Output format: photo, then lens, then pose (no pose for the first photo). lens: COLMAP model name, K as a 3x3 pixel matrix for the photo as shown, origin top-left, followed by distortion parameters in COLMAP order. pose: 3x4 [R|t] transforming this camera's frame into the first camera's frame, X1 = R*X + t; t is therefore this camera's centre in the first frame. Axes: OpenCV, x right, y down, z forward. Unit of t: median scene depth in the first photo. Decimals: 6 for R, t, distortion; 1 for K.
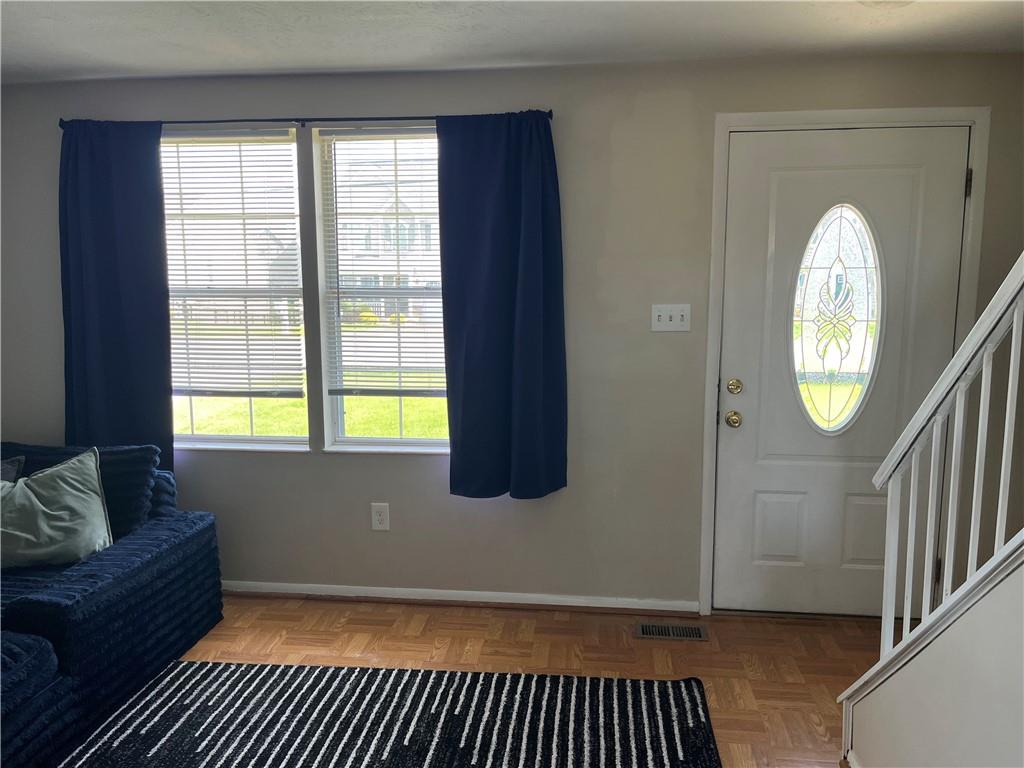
lens RADIAL K [[778.9, 0, 512.0], [0, 778.9, 384.0], [0, 0, 1]] dist [0.003136, 0.001444]
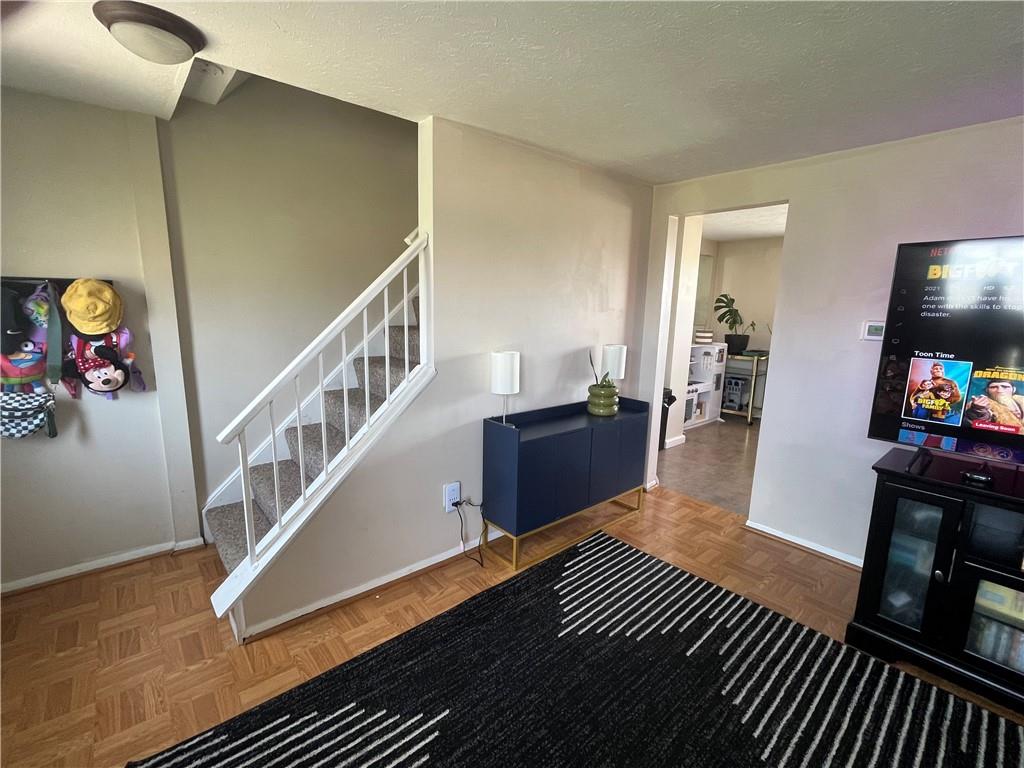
lens RADIAL K [[463.3, 0, 512.0], [0, 463.3, 384.0], [0, 0, 1]] dist [-0.000937, -0.000040]
pose [[-0.733120, -0.134477, 0.666672, -0.354071], [0.073823, 0.958729, 0.274570, -0.124179], [-0.676081, 0.250509, -0.692936, 0.993756]]
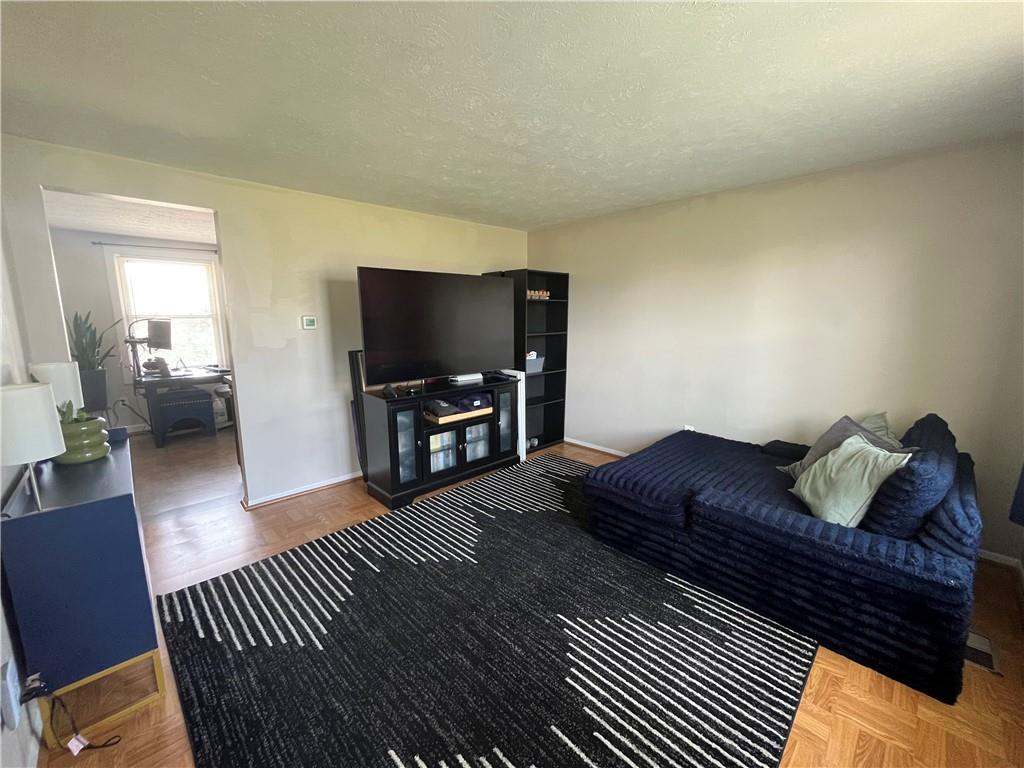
lens RADIAL K [[411.8, 0, 511.7], [0, 411.8, 387.5], [0, 0, 1]] dist [-0.002338, -0.000624]
pose [[-0.640447, 0.131841, -0.756602, 0.270614], [-0.108622, 0.959702, 0.259178, -0.110745], [0.760282, 0.248173, -0.600317, 1.032824]]
